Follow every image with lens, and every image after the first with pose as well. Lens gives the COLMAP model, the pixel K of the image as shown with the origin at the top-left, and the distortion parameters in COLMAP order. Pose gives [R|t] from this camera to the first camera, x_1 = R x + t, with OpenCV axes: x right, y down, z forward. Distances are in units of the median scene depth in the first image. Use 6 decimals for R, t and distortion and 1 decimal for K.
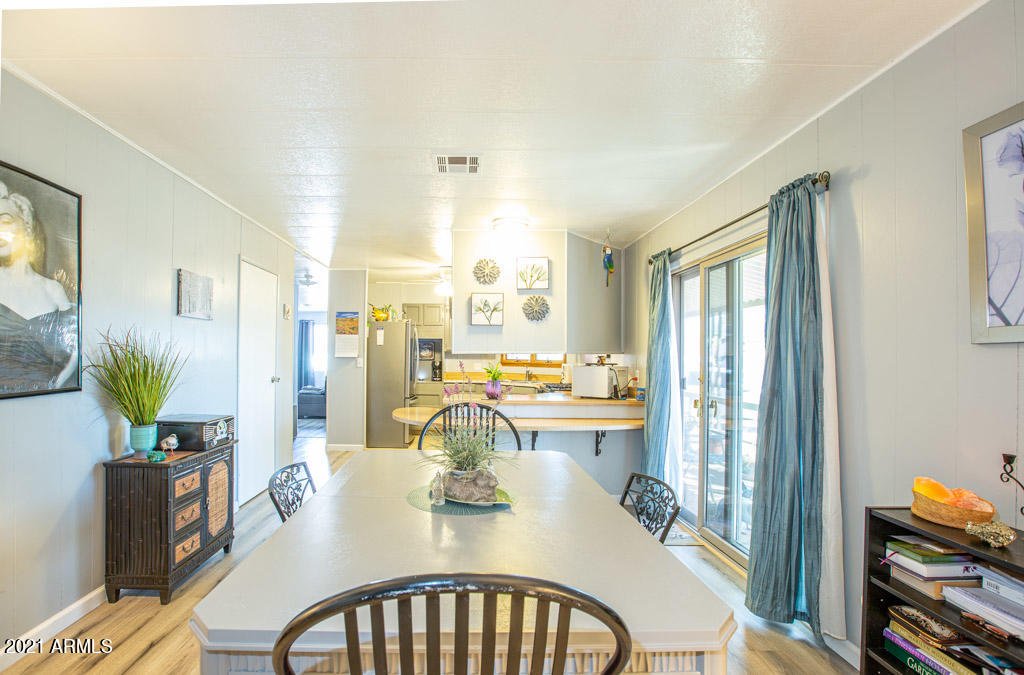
lens RADIAL K [[478.5, 0, 462.8], [0, 478.5, 352.7], [0, 0, 1]] dist [-0.082955, 0.029838]
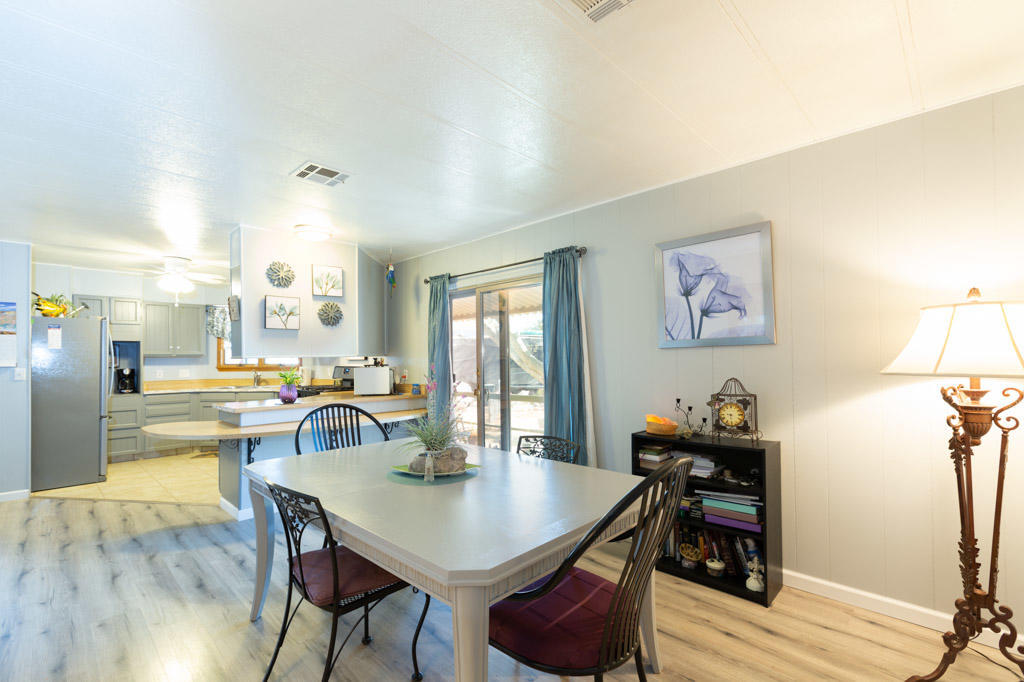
lens RADIAL K [[453.4, 0, 508.8], [0, 453.4, 350.5], [0, 0, 1]] dist [0.000902, -0.000222]
pose [[0.696290, -0.006671, 0.717730, -0.271651], [0.013056, 0.999909, -0.003373, -0.003672], [-0.717642, 0.011719, 0.696314, 0.011791]]
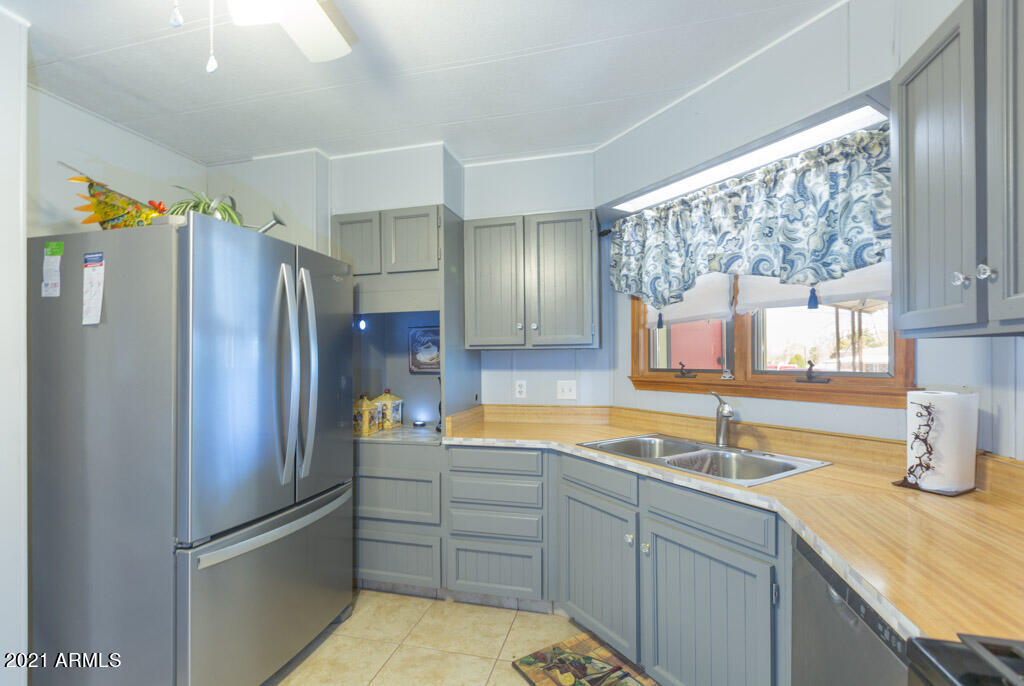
lens RADIAL K [[463.1, 0, 511.3], [0, 463.1, 360.4], [0, 0, 1]] dist [0.000020, -0.000010]
pose [[0.969554, -0.018990, -0.244142, 0.138370], [0.020437, 0.999785, 0.003391, 0.008230], [0.244025, -0.008277, 0.969734, 1.182988]]
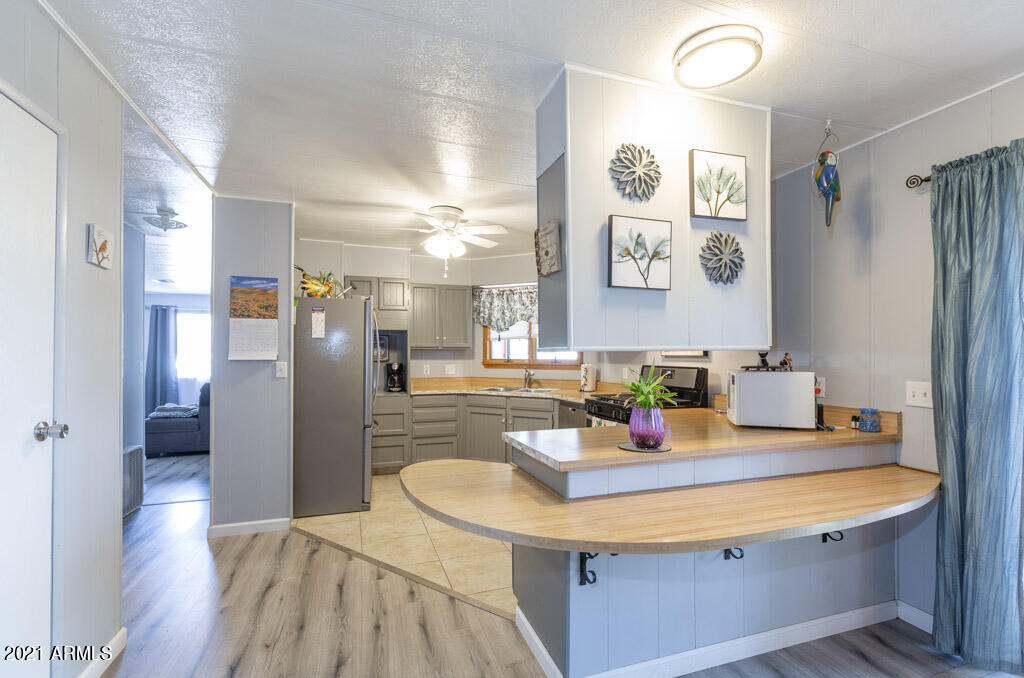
lens RADIAL K [[453.8, 0, 518.4], [0, 453.8, 350.7], [0, 0, 1]] dist [0.002025, 0.000214]
pose [[0.941527, -0.007391, 0.336856, -0.188449], [0.007369, 0.999972, 0.001343, 0.000225], [-0.336856, 0.001217, 0.941555, 0.577094]]
